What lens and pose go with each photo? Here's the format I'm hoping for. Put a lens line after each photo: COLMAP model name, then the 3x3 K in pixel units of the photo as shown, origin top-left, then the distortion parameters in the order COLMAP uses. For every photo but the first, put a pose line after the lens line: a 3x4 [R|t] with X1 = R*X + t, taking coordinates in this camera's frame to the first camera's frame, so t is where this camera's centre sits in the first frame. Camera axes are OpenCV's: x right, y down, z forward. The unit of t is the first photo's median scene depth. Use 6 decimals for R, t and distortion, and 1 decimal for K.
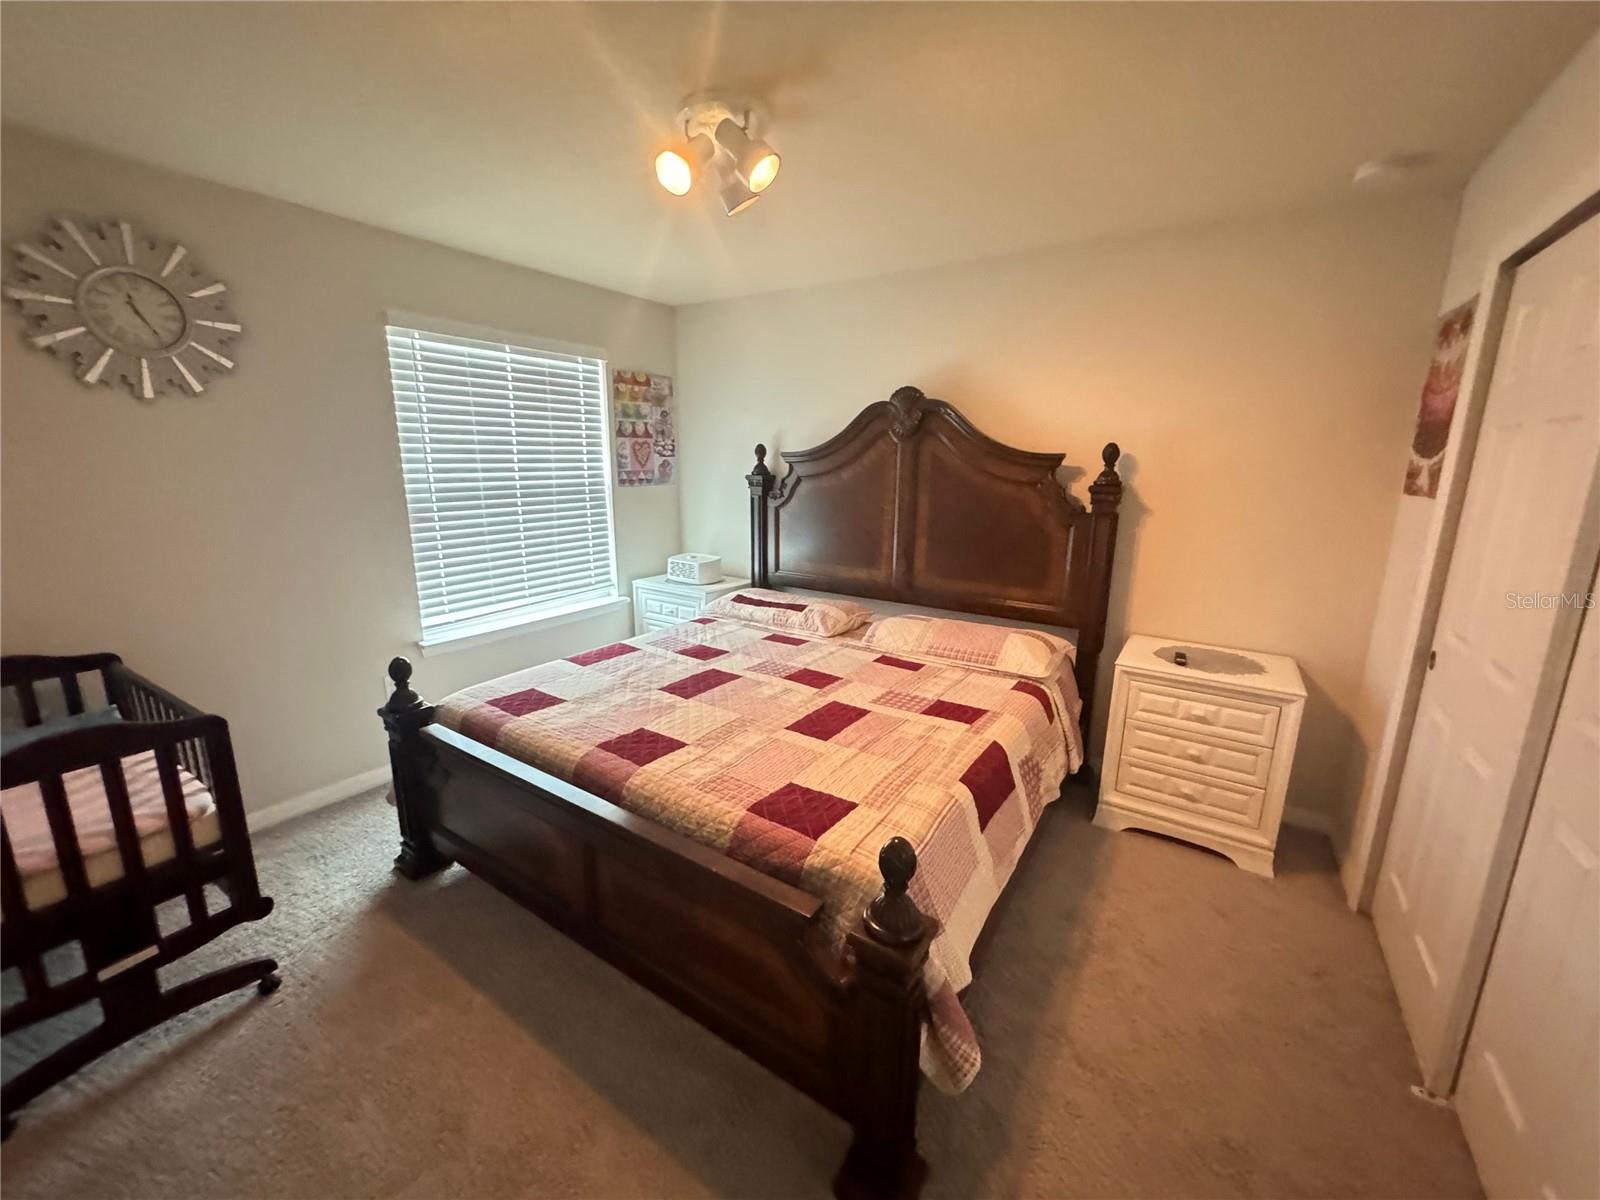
lens RADIAL K [[638.9, 0, 801.7], [0, 638.9, 593.2], [0, 0, 1]] dist [0.000156, -0.000165]
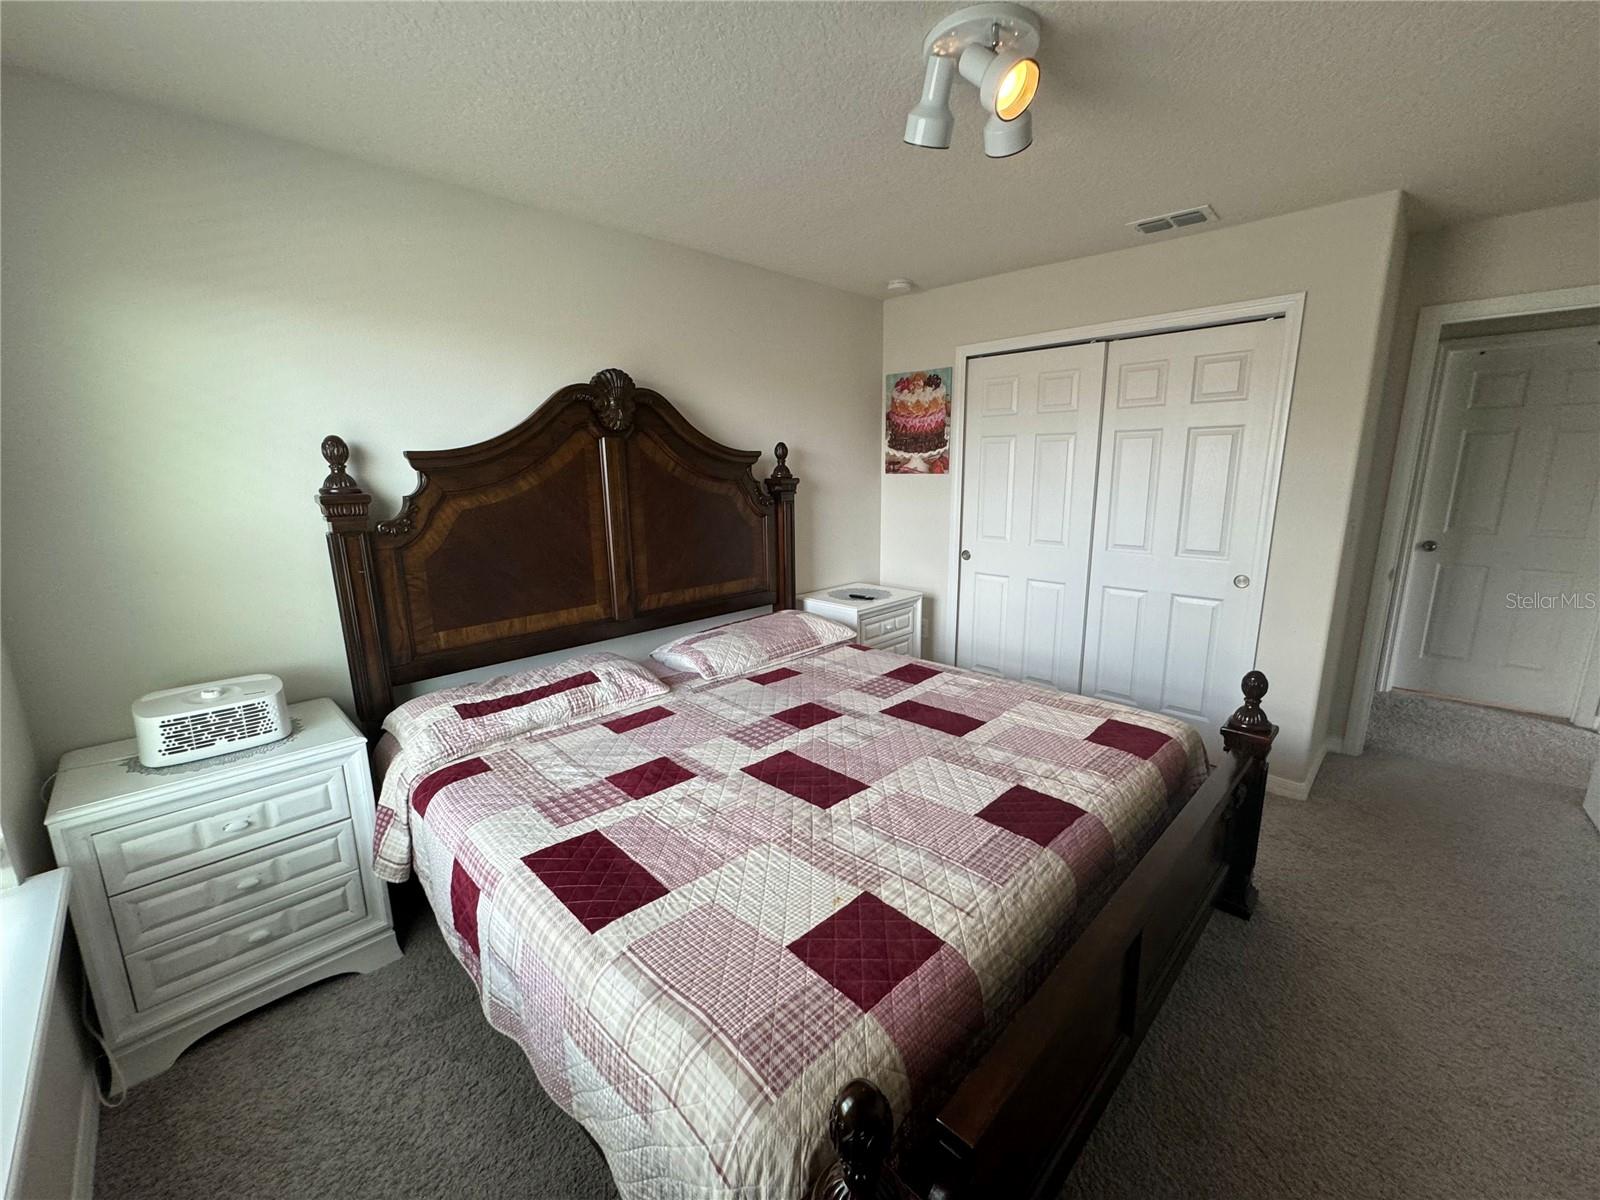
lens RADIAL K [[638.9, 0, 802.2], [0, 638.9, 601.3], [0, 0, 1]] dist [0.000156, -0.000165]
pose [[0.198072, -0.227692, 0.953375, -0.717165], [0.216887, 0.958717, 0.183907, -0.160264], [-0.955891, 0.170347, 0.239279, 0.735476]]
